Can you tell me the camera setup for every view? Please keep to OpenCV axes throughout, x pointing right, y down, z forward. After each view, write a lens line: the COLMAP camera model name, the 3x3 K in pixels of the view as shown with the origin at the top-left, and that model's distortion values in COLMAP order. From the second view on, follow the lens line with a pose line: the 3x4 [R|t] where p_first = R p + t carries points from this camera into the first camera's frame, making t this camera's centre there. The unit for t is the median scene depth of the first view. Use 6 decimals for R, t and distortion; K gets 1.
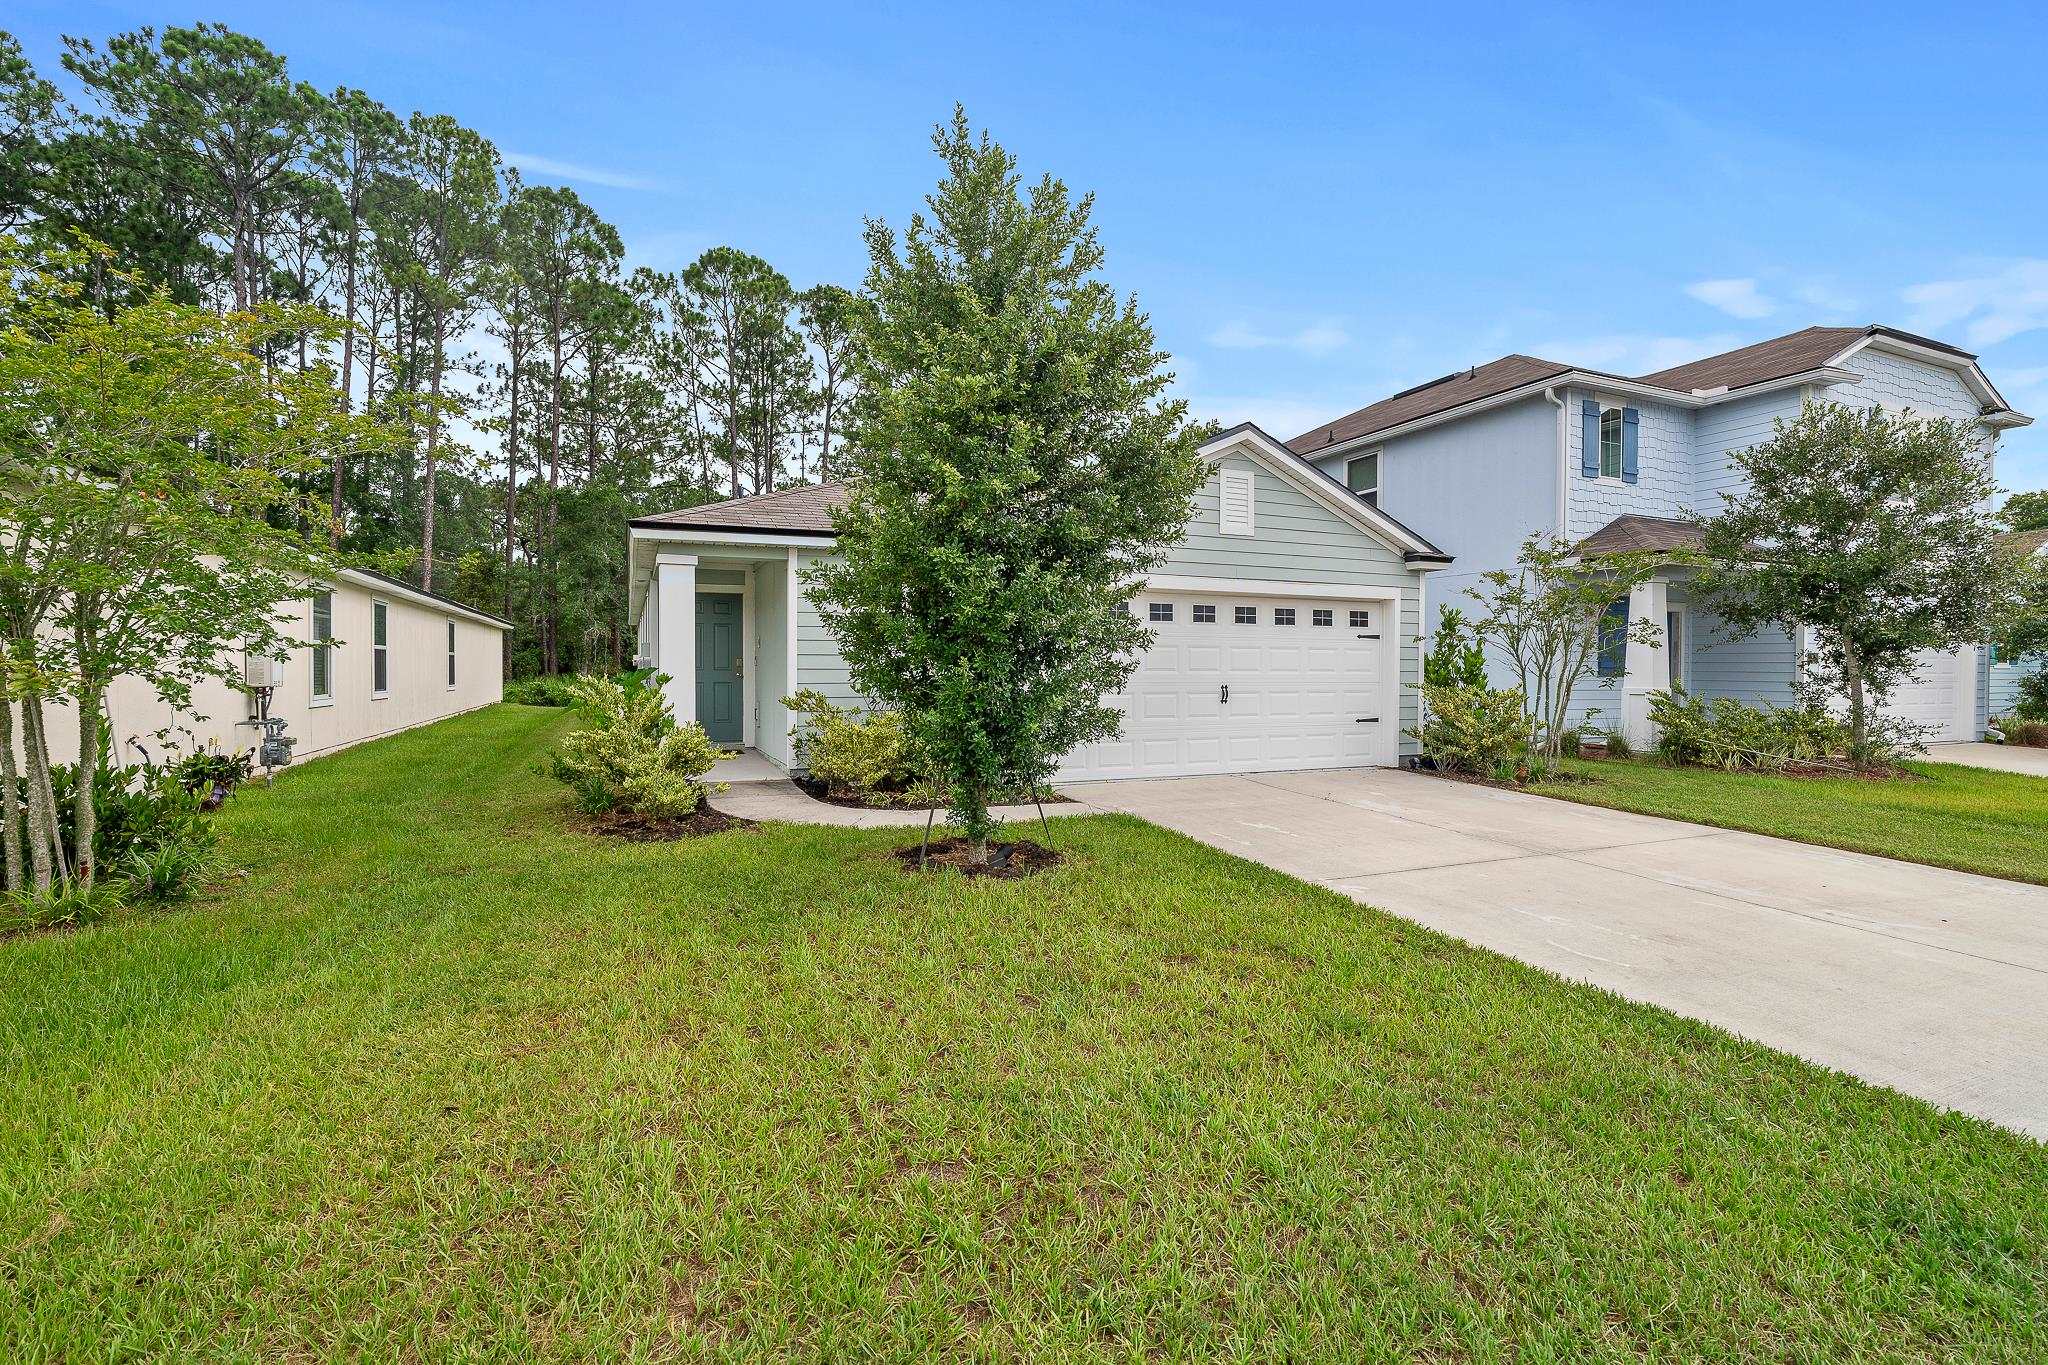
lens RADIAL K [[917.5, 0, 1028.2], [0, 917.5, 679.4], [0, 0, 1]] dist [-0.002537, 0.000932]
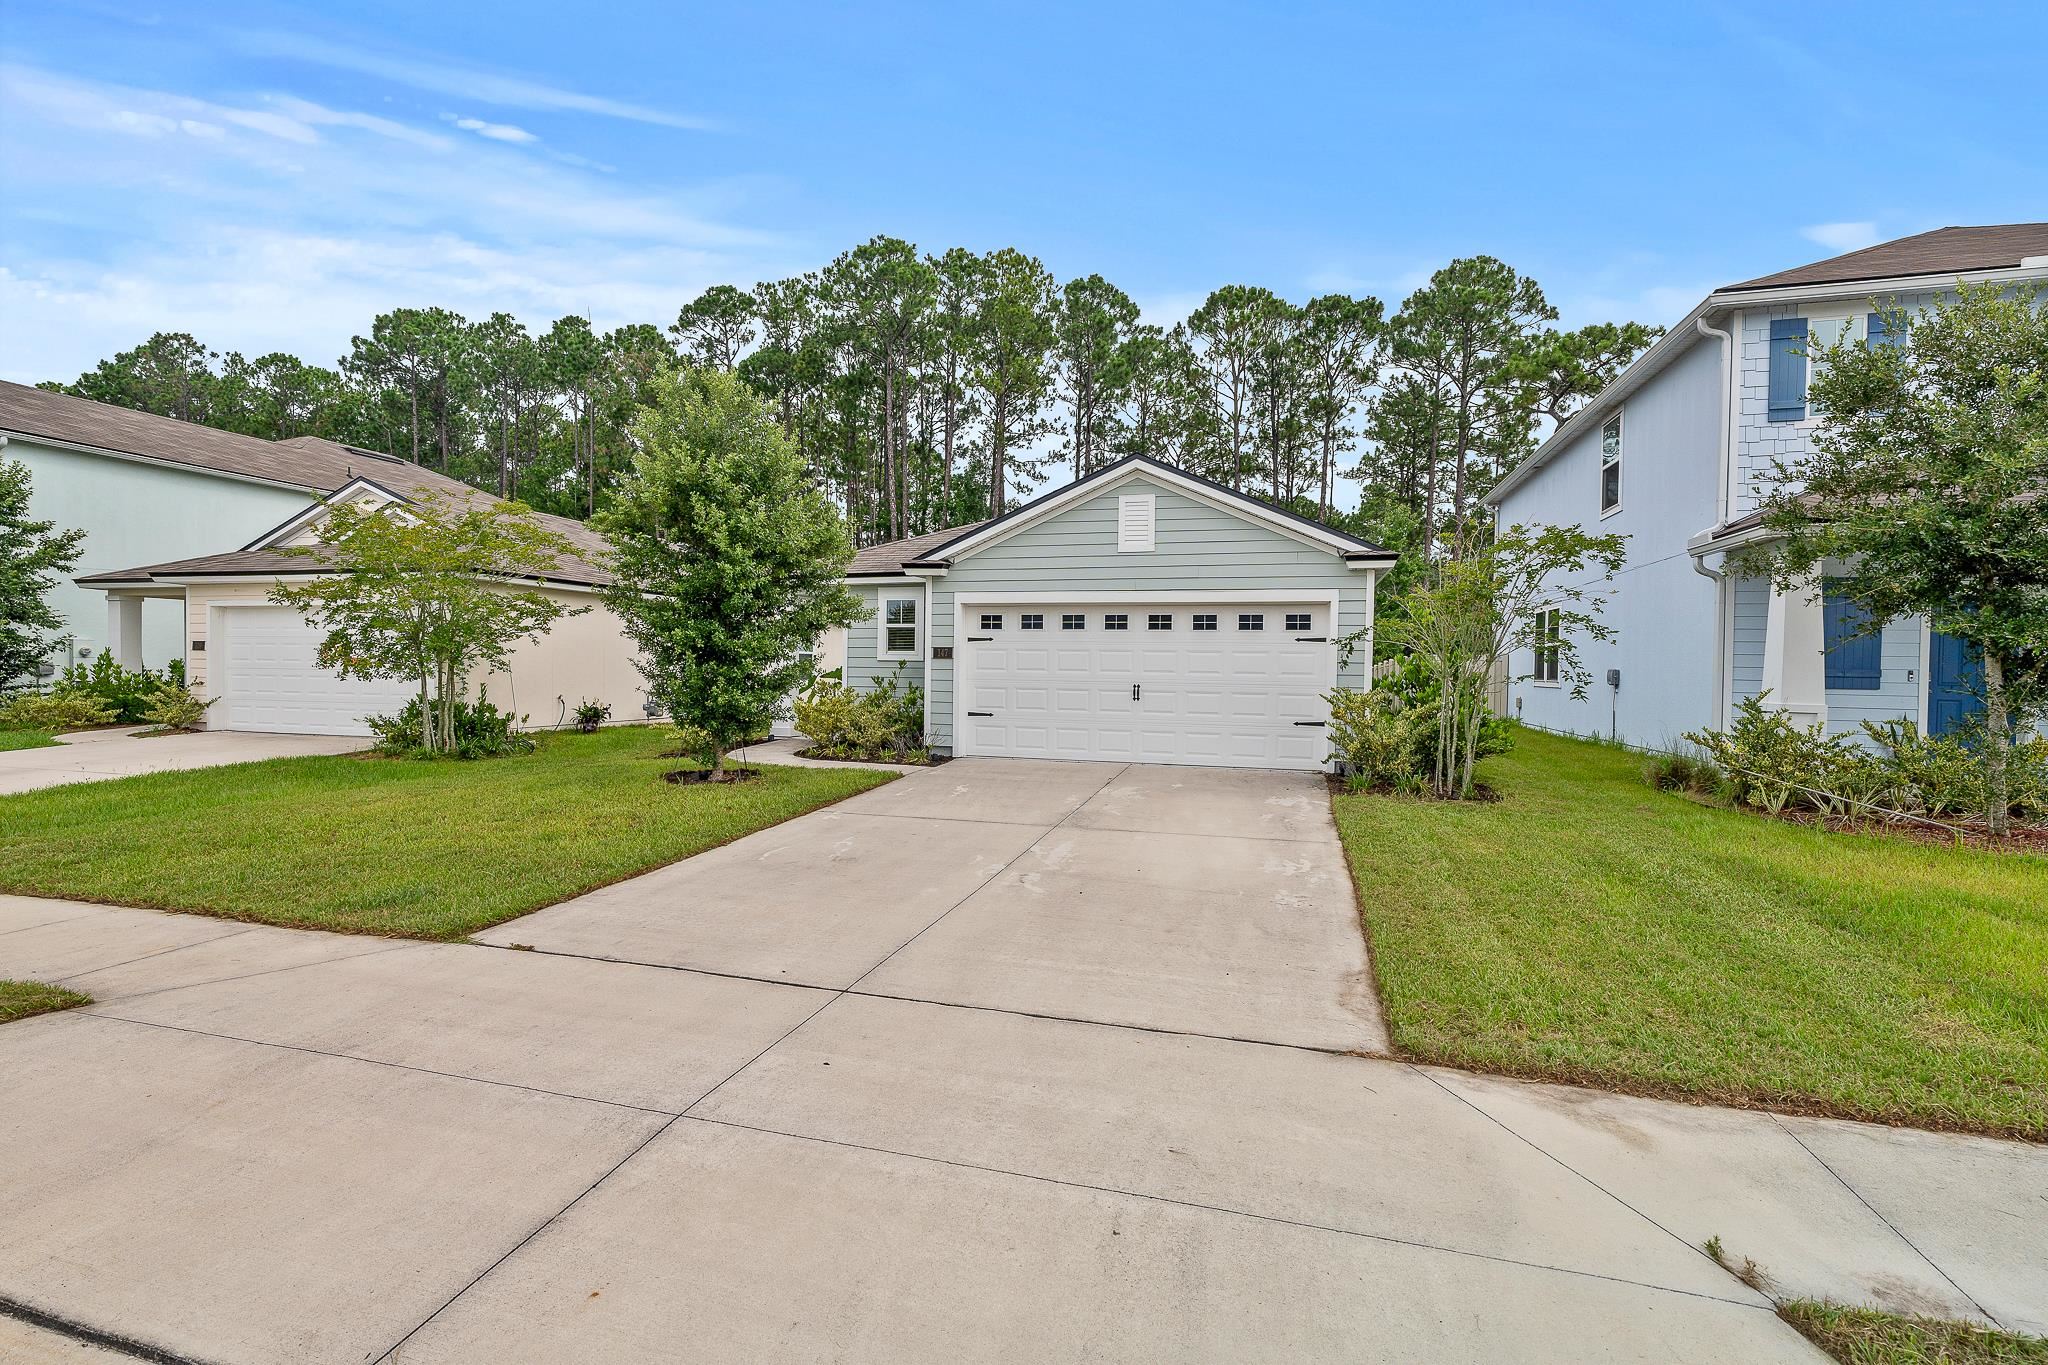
lens RADIAL K [[917.5, 0, 1028.2], [0, 917.5, 679.4], [0, 0, 1]] dist [-0.002537, 0.000932]
pose [[0.762475, 0.018561, -0.646751, 0.641333], [-0.020574, 0.999778, 0.004436, -0.001632], [0.646691, 0.009924, 0.762688, 0.037414]]
